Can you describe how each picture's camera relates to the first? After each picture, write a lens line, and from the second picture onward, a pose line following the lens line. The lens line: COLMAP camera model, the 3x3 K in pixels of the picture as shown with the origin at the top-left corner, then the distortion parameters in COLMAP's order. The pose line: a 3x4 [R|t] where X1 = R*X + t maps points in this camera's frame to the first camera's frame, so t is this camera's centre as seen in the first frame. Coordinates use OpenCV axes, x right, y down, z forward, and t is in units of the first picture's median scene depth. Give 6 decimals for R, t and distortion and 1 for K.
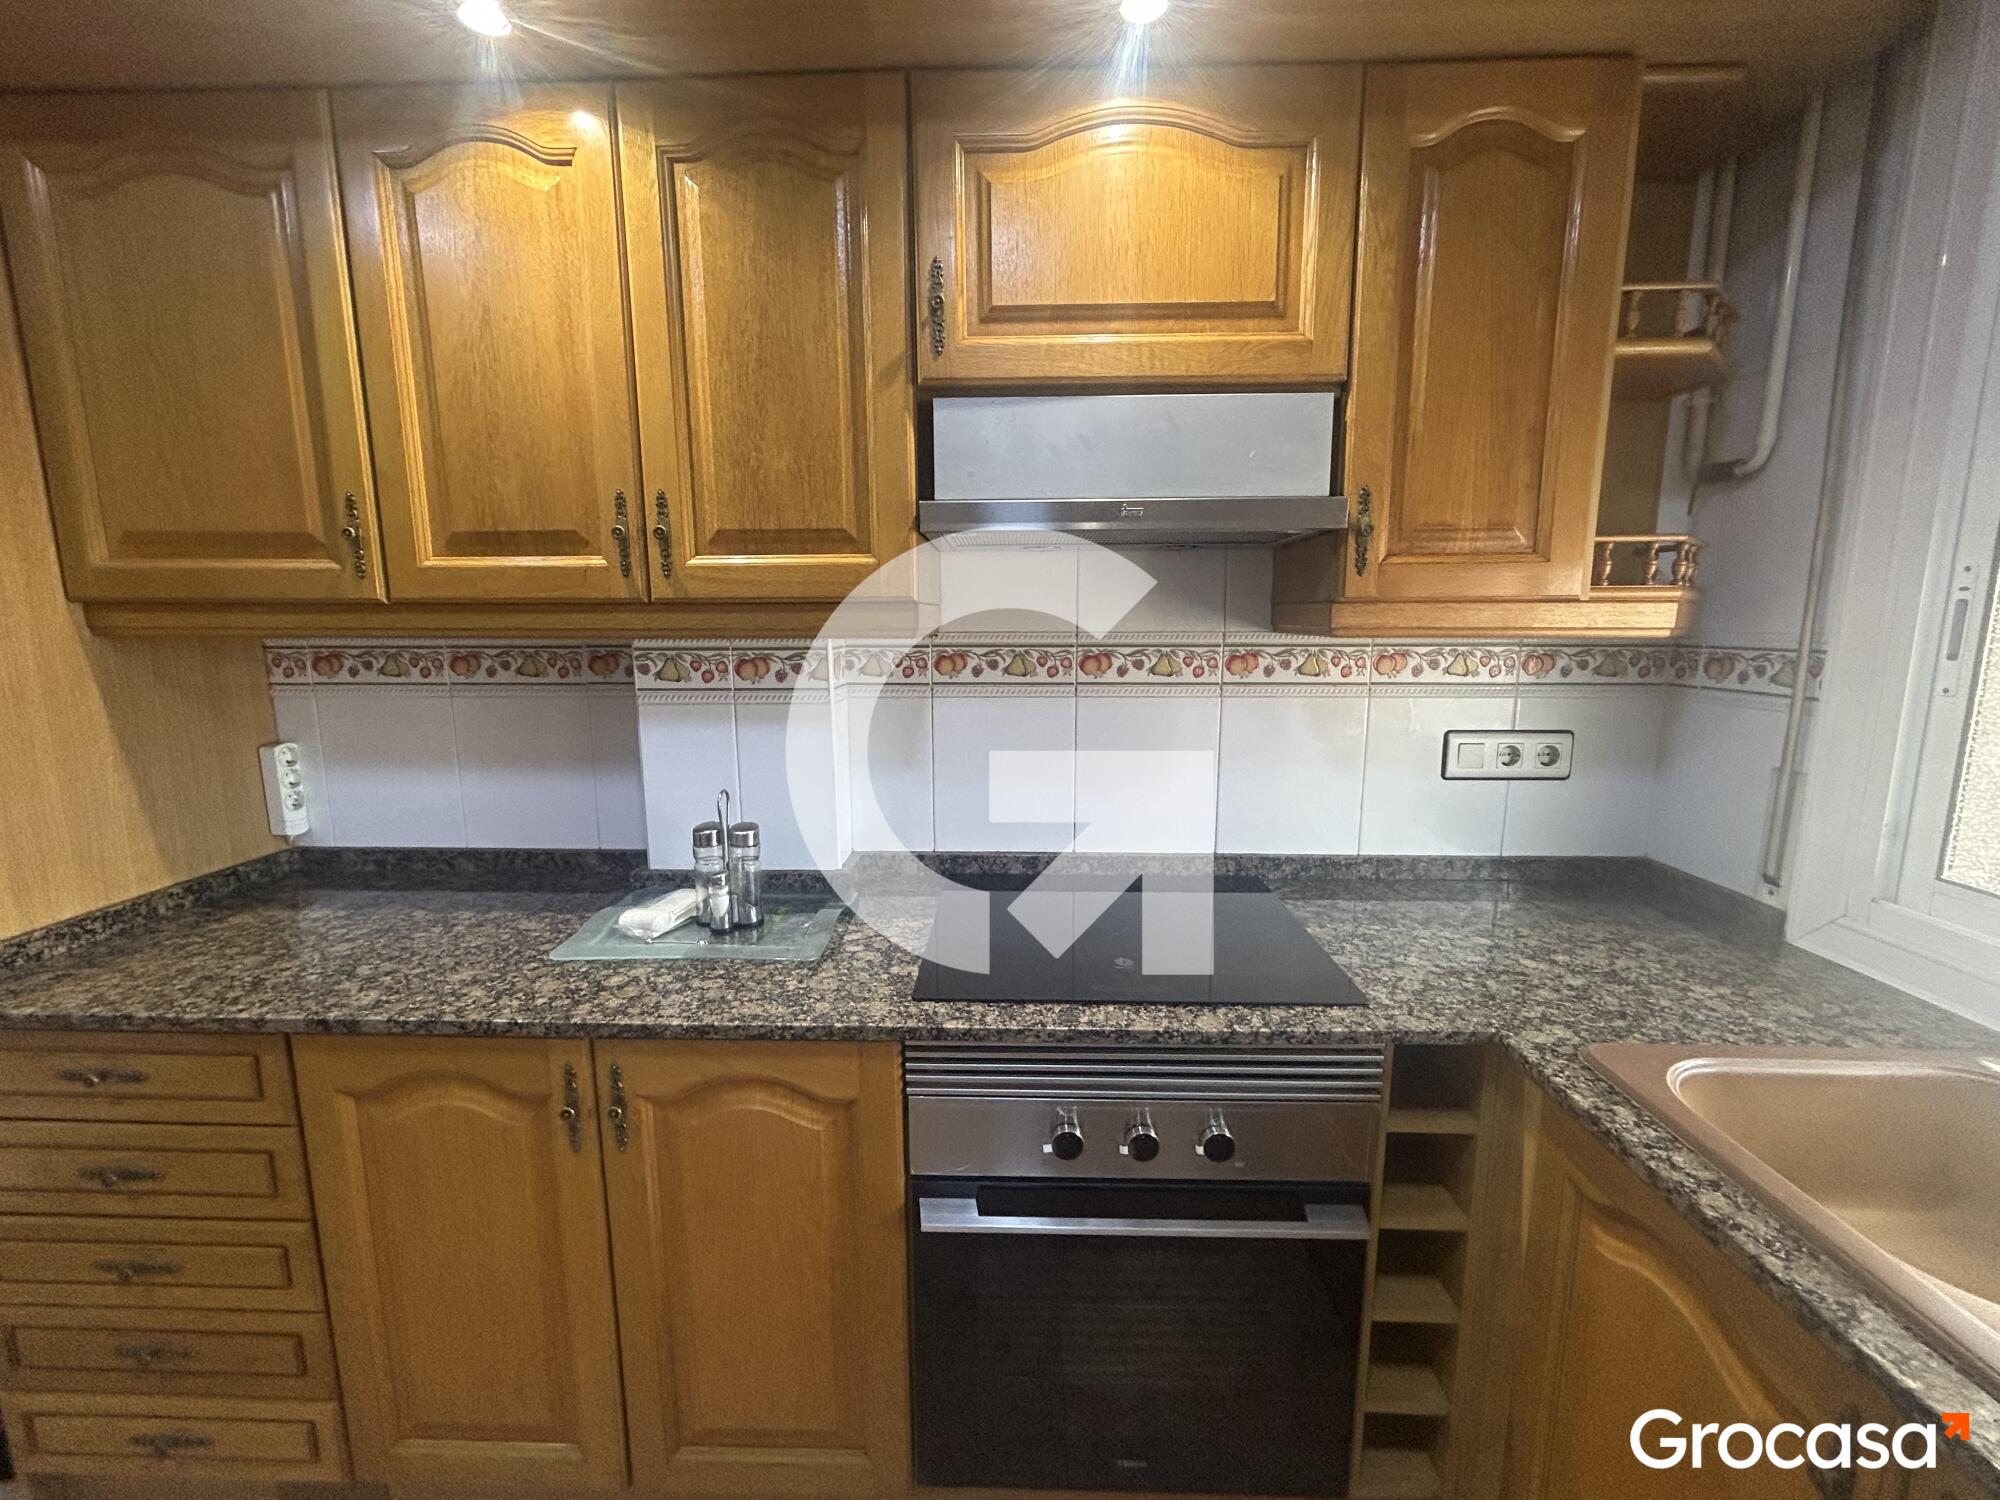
lens RADIAL K [[826.8, 0, 993.1], [0, 826.8, 748.9], [0, 0, 1]] dist [-0.001248, 0.000053]
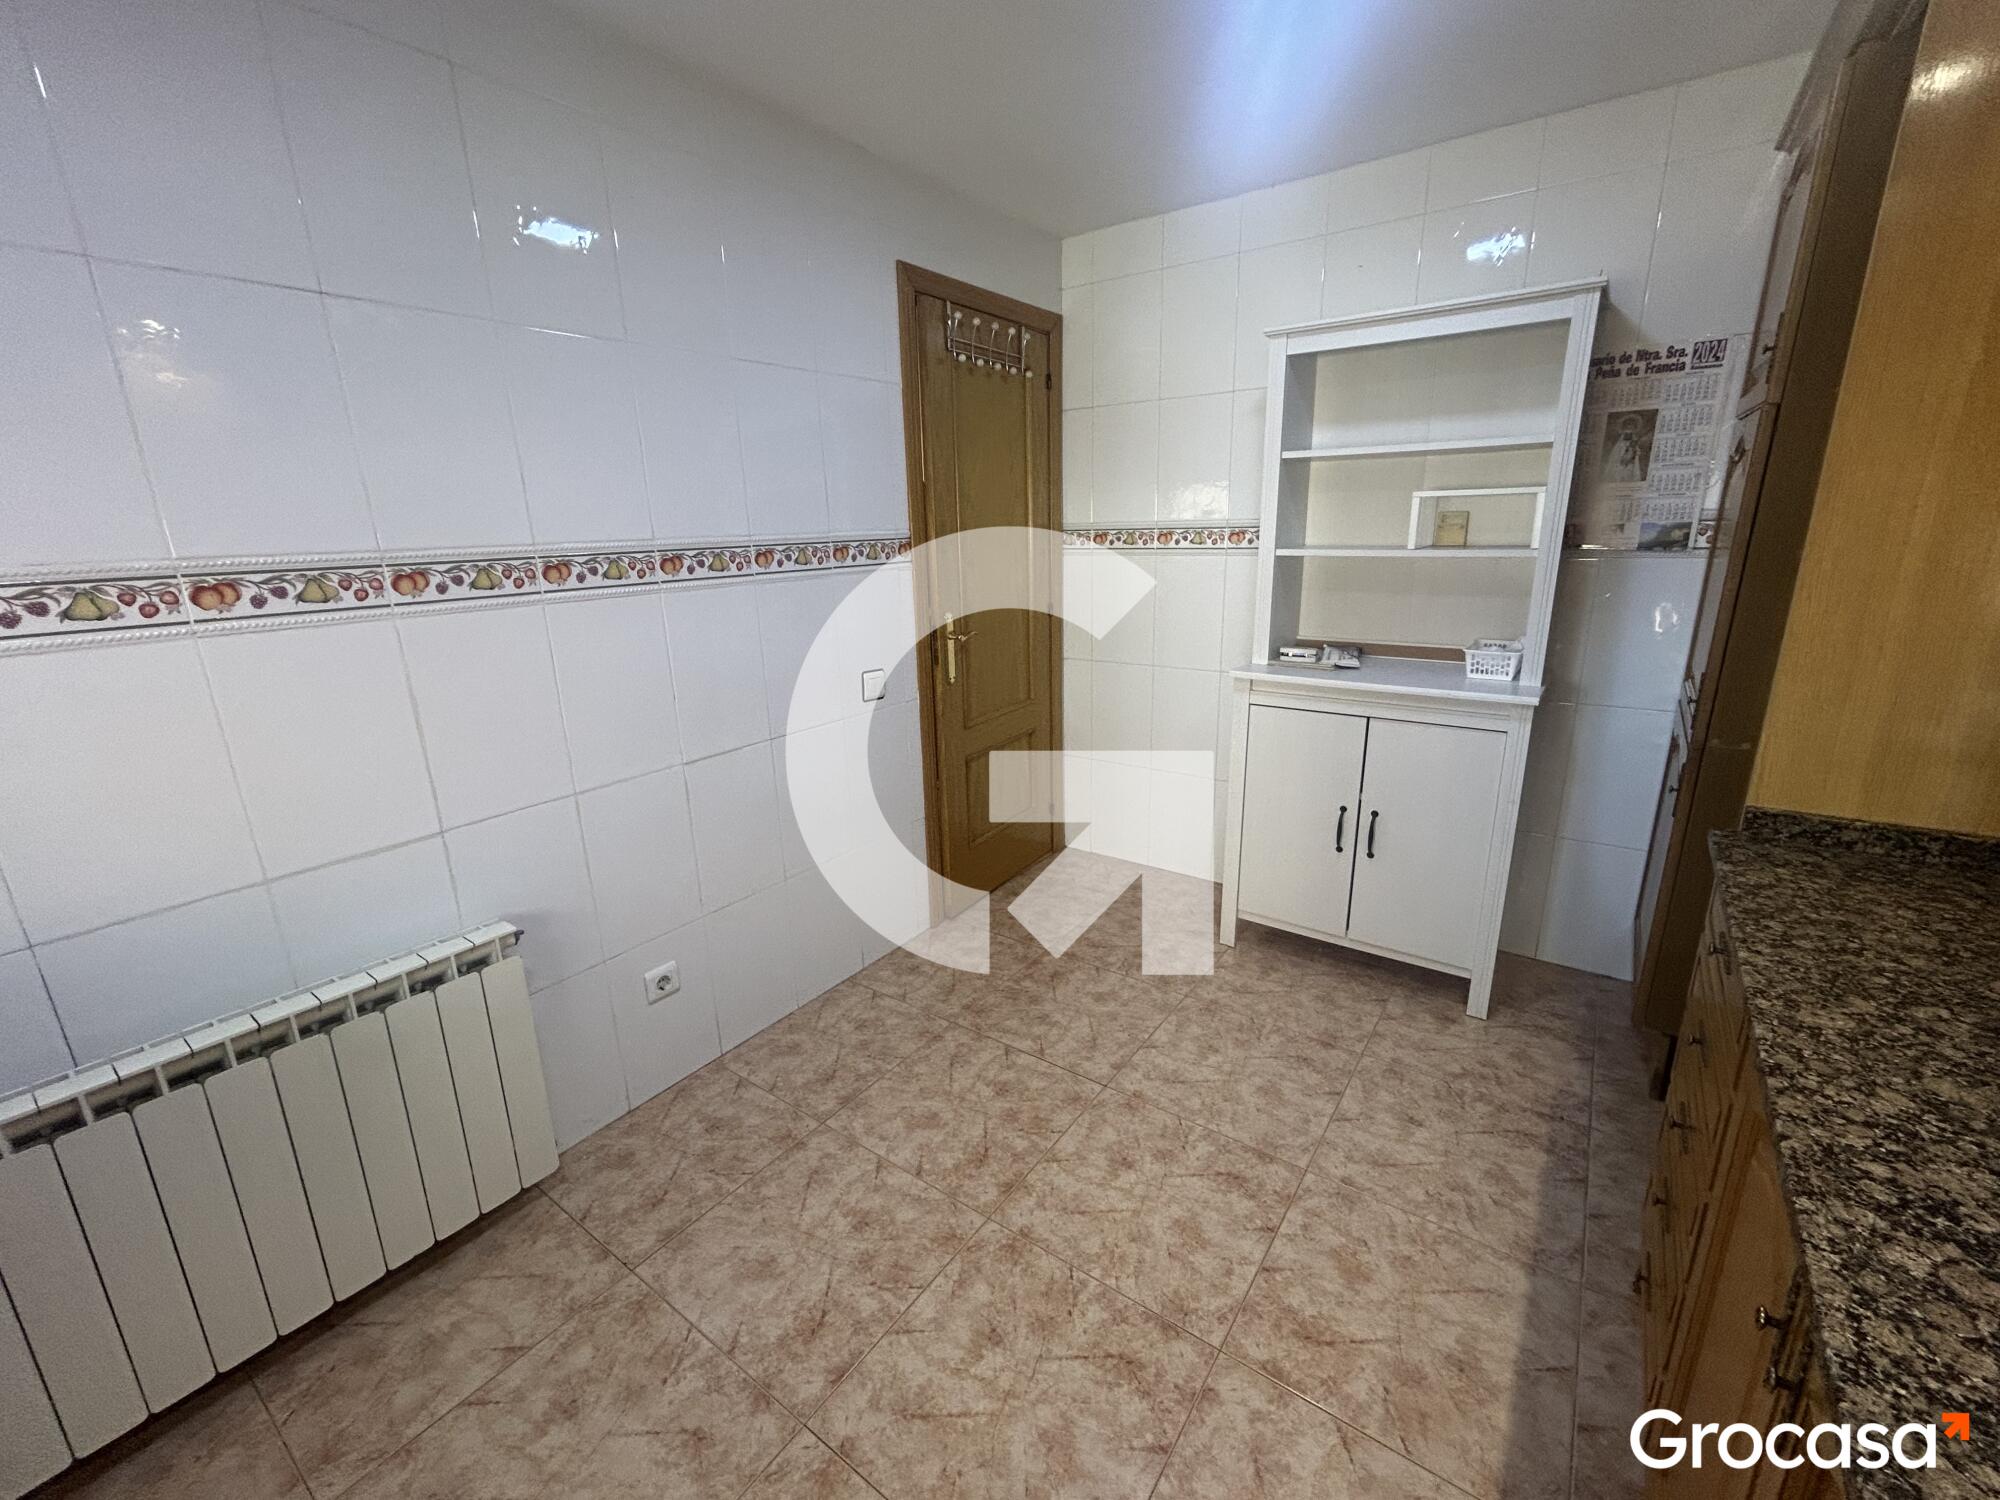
lens RADIAL K [[826.8, 0, 993.1], [0, 826.8, 748.9], [0, 0, 1]] dist [-0.001248, 0.000053]
pose [[-0.555429, 0.243370, -0.795154, 0.172118], [-0.107809, 0.927070, 0.359051, -0.100813], [0.824546, 0.285152, -0.488684, 0.610575]]
